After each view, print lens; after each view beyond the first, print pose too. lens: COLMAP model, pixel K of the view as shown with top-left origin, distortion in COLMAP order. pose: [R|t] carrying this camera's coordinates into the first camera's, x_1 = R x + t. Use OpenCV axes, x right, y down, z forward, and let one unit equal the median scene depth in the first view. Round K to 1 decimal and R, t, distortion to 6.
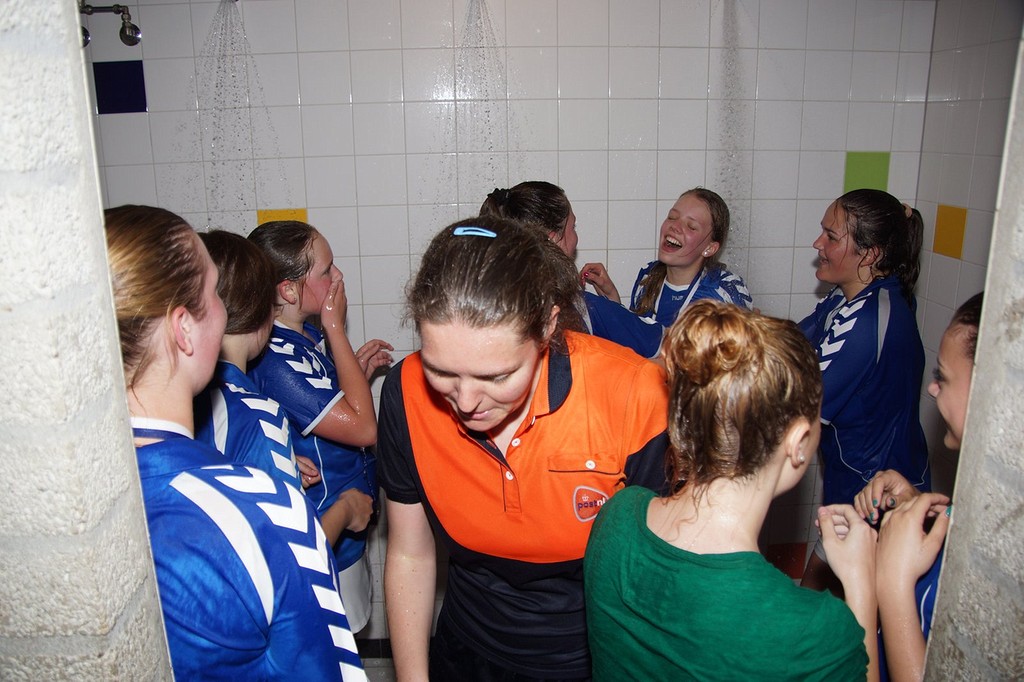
lens RADIAL K [[837.9, 0, 509.1], [0, 837.9, 317.5], [0, 0, 1]] dist [-0.057299, 0.068158]
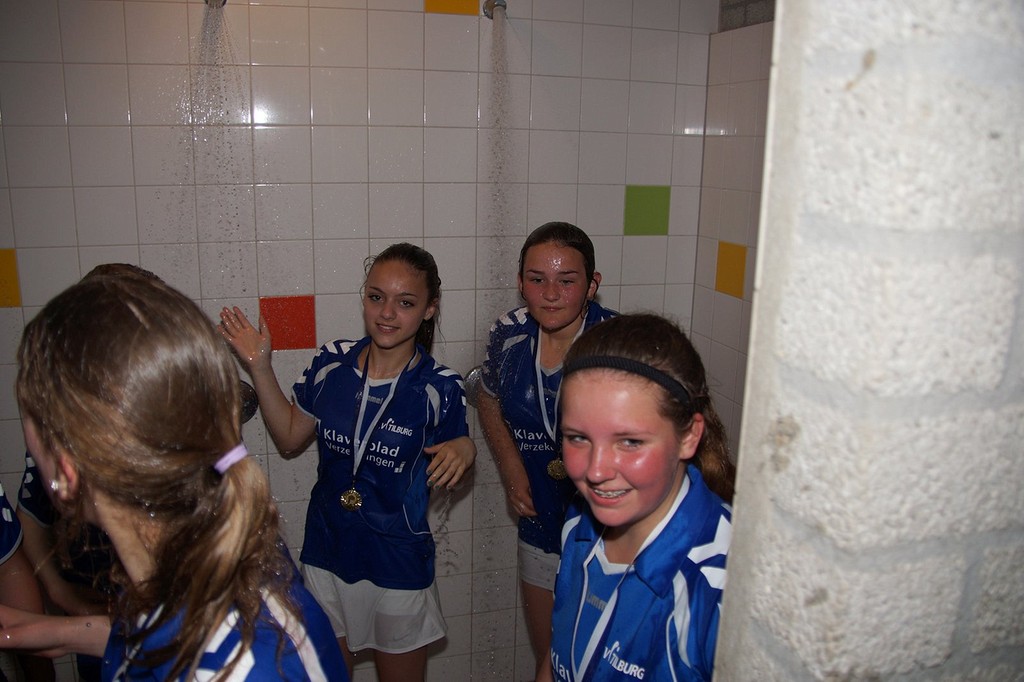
lens RADIAL K [[837.9, 0, 512.2], [0, 837.9, 345.1], [0, 0, 1]] dist [-0.057299, 0.068158]
pose [[0.974750, -0.026694, 0.221700, 0.212958], [0.025991, 0.999644, 0.006091, -0.089807], [-0.221783, -0.000175, 0.975096, 0.327512]]
